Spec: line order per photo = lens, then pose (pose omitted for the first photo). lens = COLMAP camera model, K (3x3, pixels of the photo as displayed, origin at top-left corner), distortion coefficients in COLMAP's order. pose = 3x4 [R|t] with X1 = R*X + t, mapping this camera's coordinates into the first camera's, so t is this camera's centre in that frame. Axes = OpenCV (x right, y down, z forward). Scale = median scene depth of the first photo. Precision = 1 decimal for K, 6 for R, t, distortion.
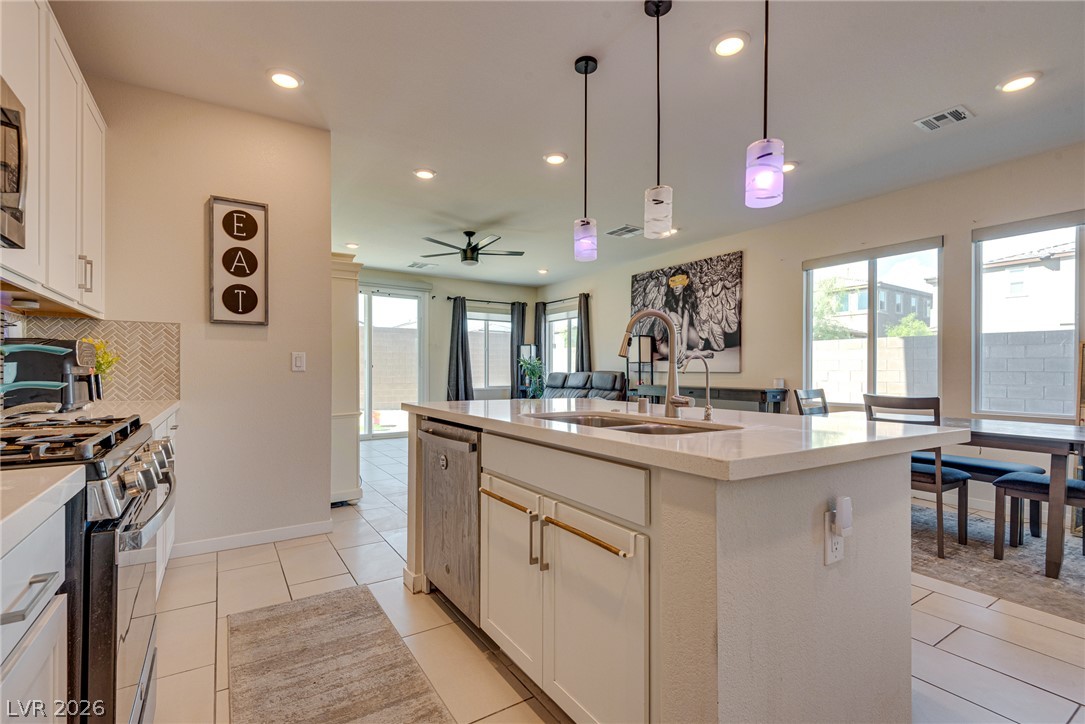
lens RADIAL K [[493.3, 0, 540.5], [0, 493.3, 366.6], [0, 0, 1]] dist [-0.003031, -0.004214]
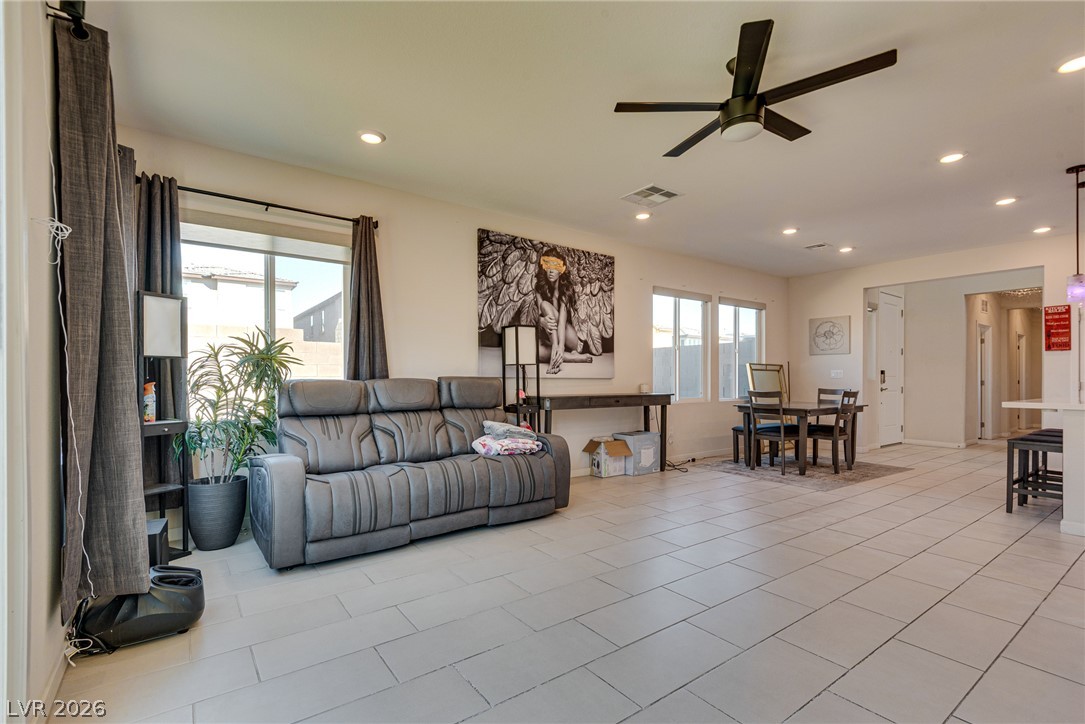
lens RADIAL K [[493.3, 0, 544.3], [0, 493.3, 367.6], [0, 0, 1]] dist [-0.003031, -0.004214]
pose [[-0.065915, 0.015897, 0.997699, -0.462992], [-0.013244, 0.999771, -0.016805, 0.006351], [-0.997737, -0.014321, -0.065690, 0.960070]]
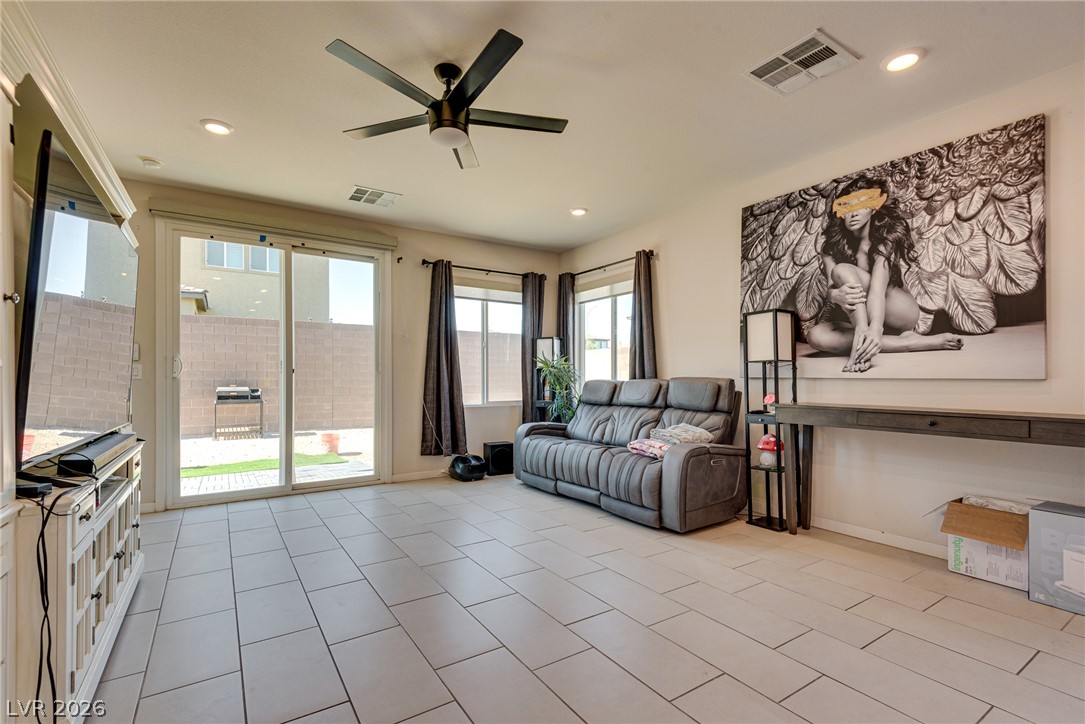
lens RADIAL K [[493.3, 0, 539.0], [0, 493.3, 371.4], [0, 0, 1]] dist [-0.003031, -0.004214]
pose [[0.999989, -0.002825, 0.003790, -0.050924], [0.002841, 0.999987, -0.004256, 0.003934], [-0.003778, 0.004267, 0.999984, 0.439396]]
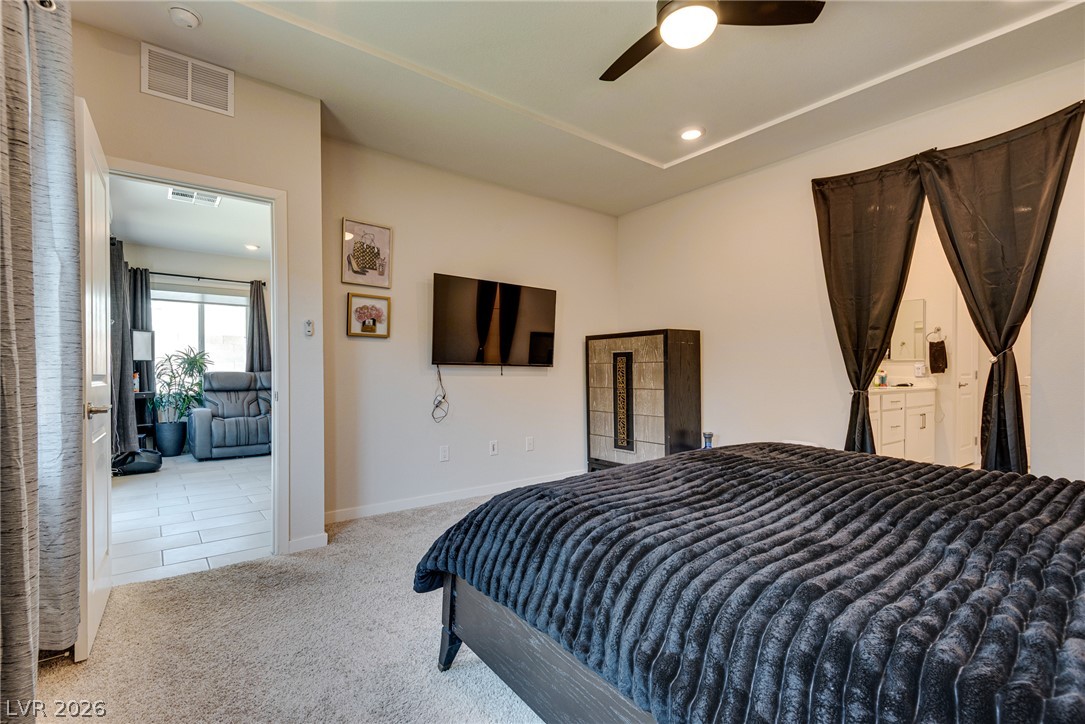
lens RADIAL K [[493.3, 0, 538.7], [0, 493.3, 362.5], [0, 0, 1]] dist [-0.003031, -0.004214]
pose [[-0.096151, 0.018792, 0.995189, -0.913343], [-0.007569, 0.999779, -0.019610, 0.009171], [-0.995338, -0.009418, -0.095987, 0.670802]]
